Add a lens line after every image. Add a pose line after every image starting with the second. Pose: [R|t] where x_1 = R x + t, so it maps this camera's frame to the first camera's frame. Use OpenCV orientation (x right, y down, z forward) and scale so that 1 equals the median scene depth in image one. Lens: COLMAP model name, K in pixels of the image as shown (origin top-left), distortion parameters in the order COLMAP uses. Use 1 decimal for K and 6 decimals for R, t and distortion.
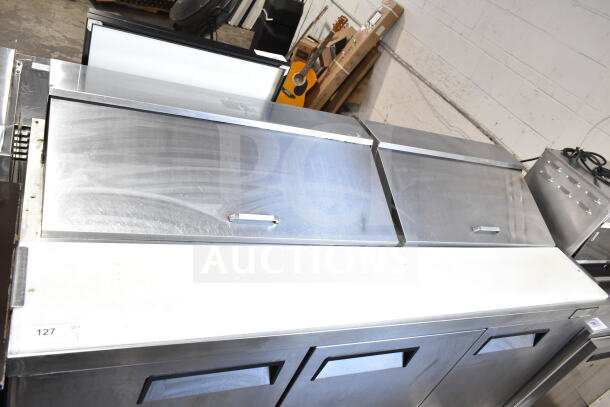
lens RADIAL K [[461.9, 0, 305.0], [0, 461.9, 203.5], [0, 0, 1]] dist [-0.004963, 0.001743]
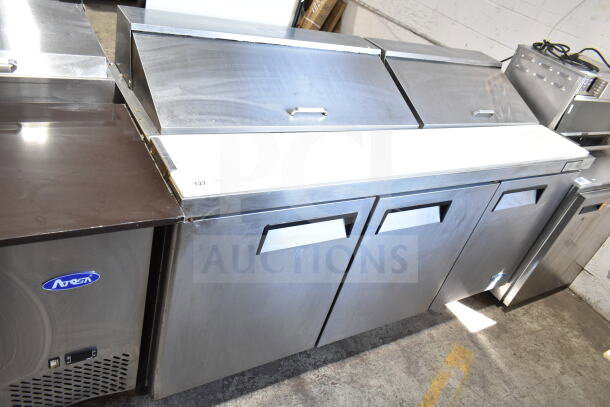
lens RADIAL K [[464.6, 0, 305.0], [0, 464.6, 203.5], [0, 0, 1]] dist [0.003078, 0.004929]
pose [[0.983697, -0.169283, 0.060685, -0.171616], [0.167004, 0.985108, 0.040880, 0.159784], [-0.066701, -0.030079, 0.997320, -0.171722]]
